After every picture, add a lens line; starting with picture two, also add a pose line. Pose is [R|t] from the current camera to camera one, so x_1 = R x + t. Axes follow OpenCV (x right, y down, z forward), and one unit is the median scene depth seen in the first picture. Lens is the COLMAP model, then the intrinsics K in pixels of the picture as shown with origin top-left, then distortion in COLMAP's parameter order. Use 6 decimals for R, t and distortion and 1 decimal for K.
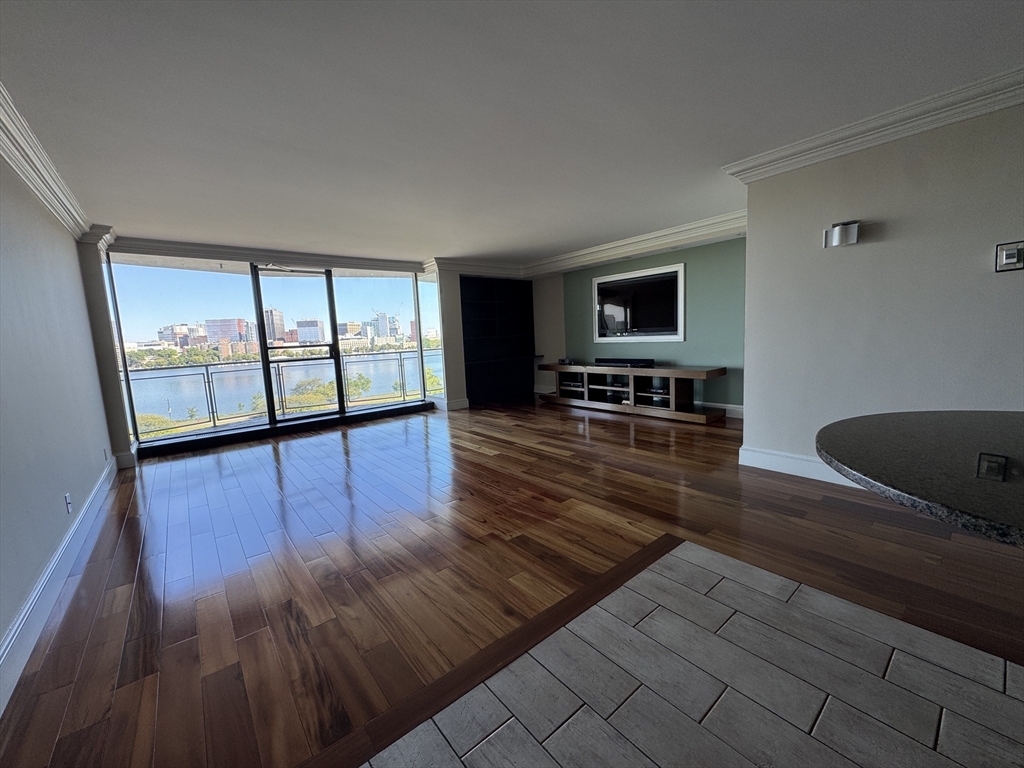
lens RADIAL K [[408.9, 0, 512.3], [0, 408.9, 384.5], [0, 0, 1]] dist [-0.004319, 0.000716]
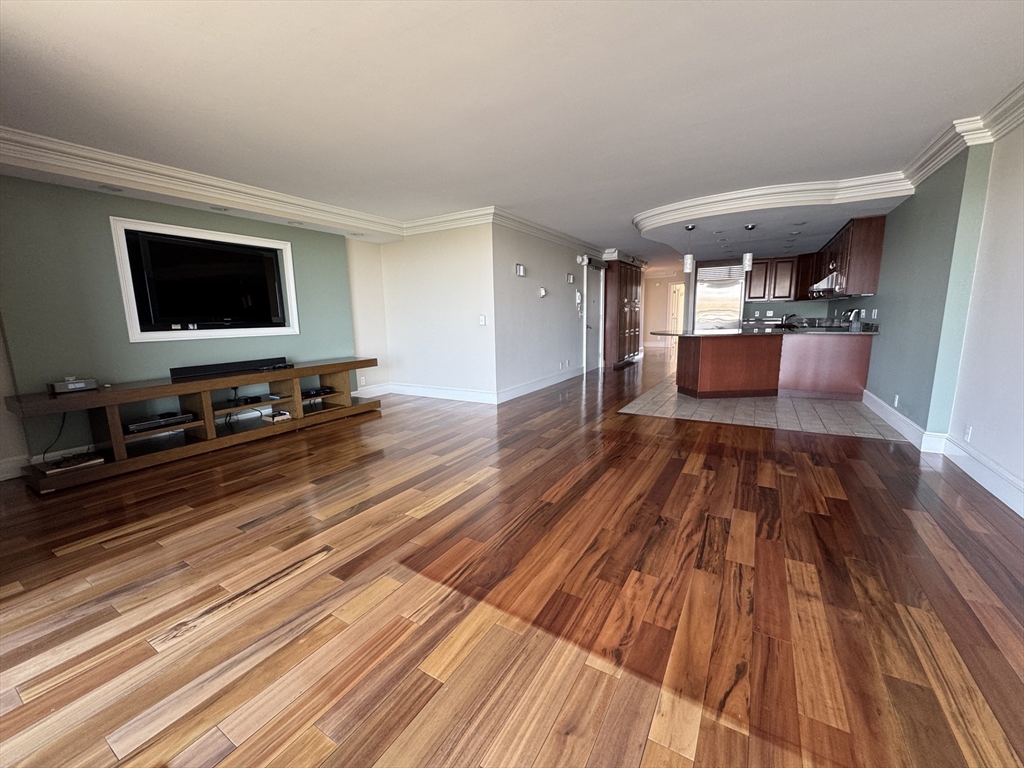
lens RADIAL K [[408.9, 0, 511.7], [0, 408.9, 383.6], [0, 0, 1]] dist [-0.004319, 0.000716]
pose [[-0.334581, -0.101466, 0.936888, -0.637866], [0.151363, 0.975492, 0.159701, -0.084370], [-0.930131, 0.195243, -0.311023, 1.005340]]
